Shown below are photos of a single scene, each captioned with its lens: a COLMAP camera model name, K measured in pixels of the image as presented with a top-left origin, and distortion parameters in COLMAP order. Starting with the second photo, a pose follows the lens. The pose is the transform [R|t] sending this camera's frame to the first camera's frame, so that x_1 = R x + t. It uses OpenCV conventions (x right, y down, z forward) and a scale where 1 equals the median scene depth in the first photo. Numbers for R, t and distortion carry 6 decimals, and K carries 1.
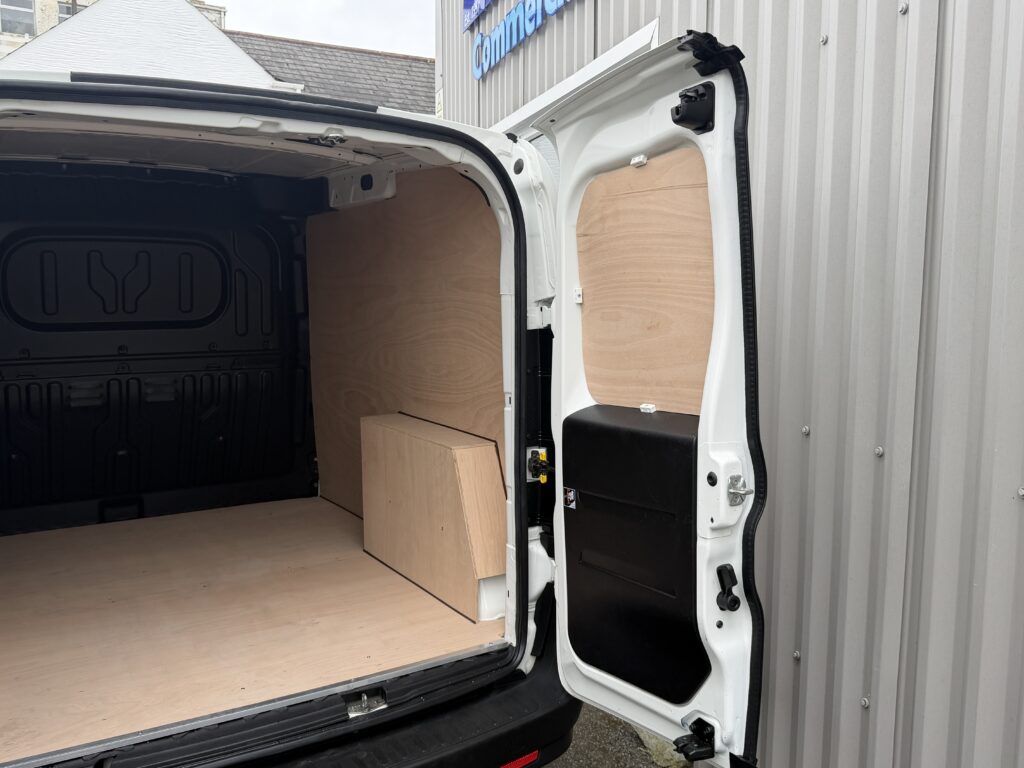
lens RADIAL K [[890.8, 0, 520.1], [0, 890.8, 387.5], [0, 0, 1]] dist [0.089483, -0.178601]
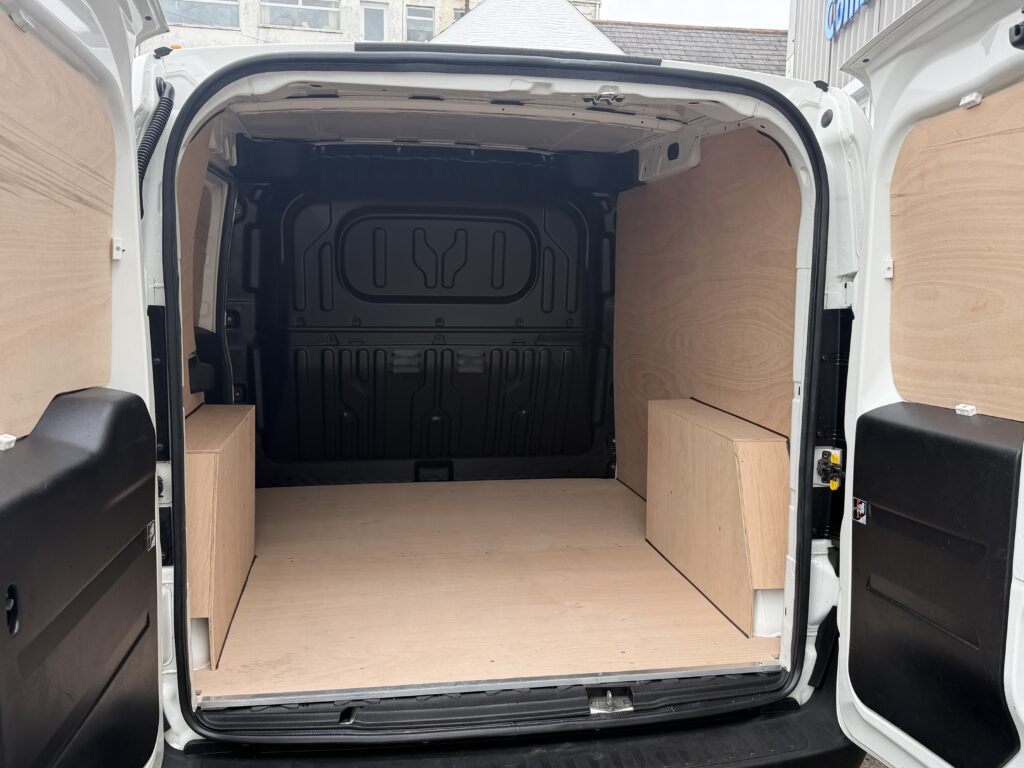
lens RADIAL K [[890.8, 0, 510.8], [0, 890.8, 390.2], [0, 0, 1]] dist [0.089483, -0.178601]
pose [[0.920820, 0.063566, -0.384773, 0.059121], [-0.056869, 0.997967, 0.028774, 0.004089], [0.385820, -0.004614, 0.922562, 0.075991]]
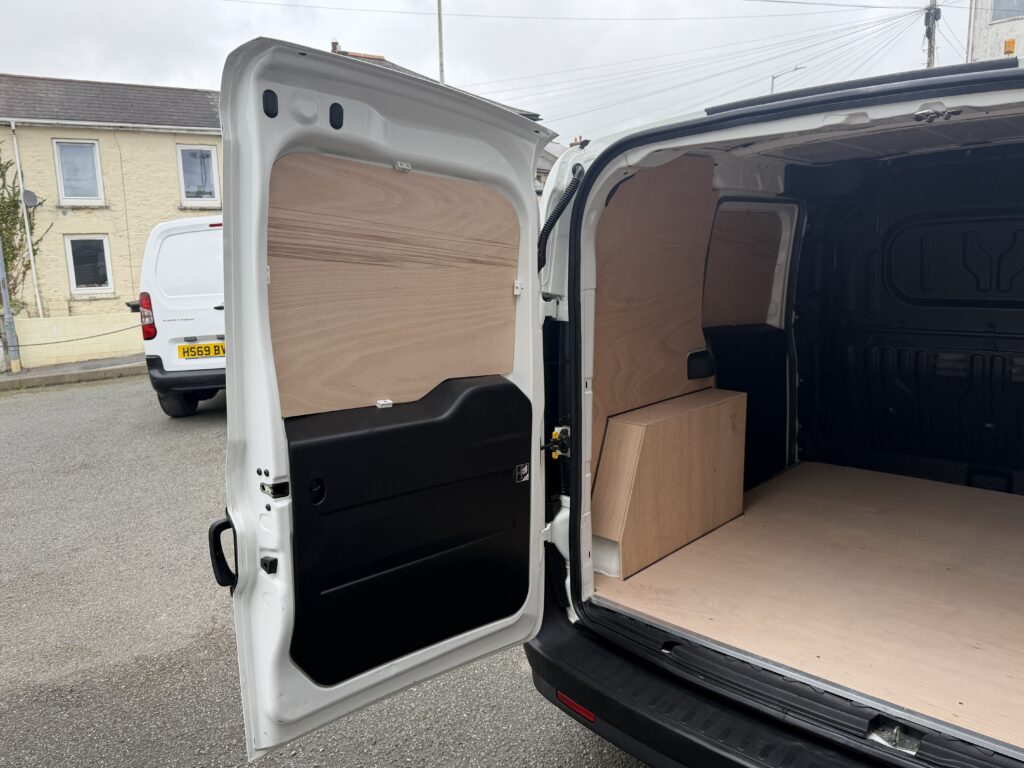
lens RADIAL K [[754.8, 0, 503.6], [0, 754.8, 394.1], [0, 0, 1]] dist [-0.024071, -0.012912]
pose [[0.222137, 0.167276, -0.960559, 0.335397], [-0.080375, 0.984962, 0.152939, -0.065962], [0.971697, 0.043231, 0.232242, 0.334638]]
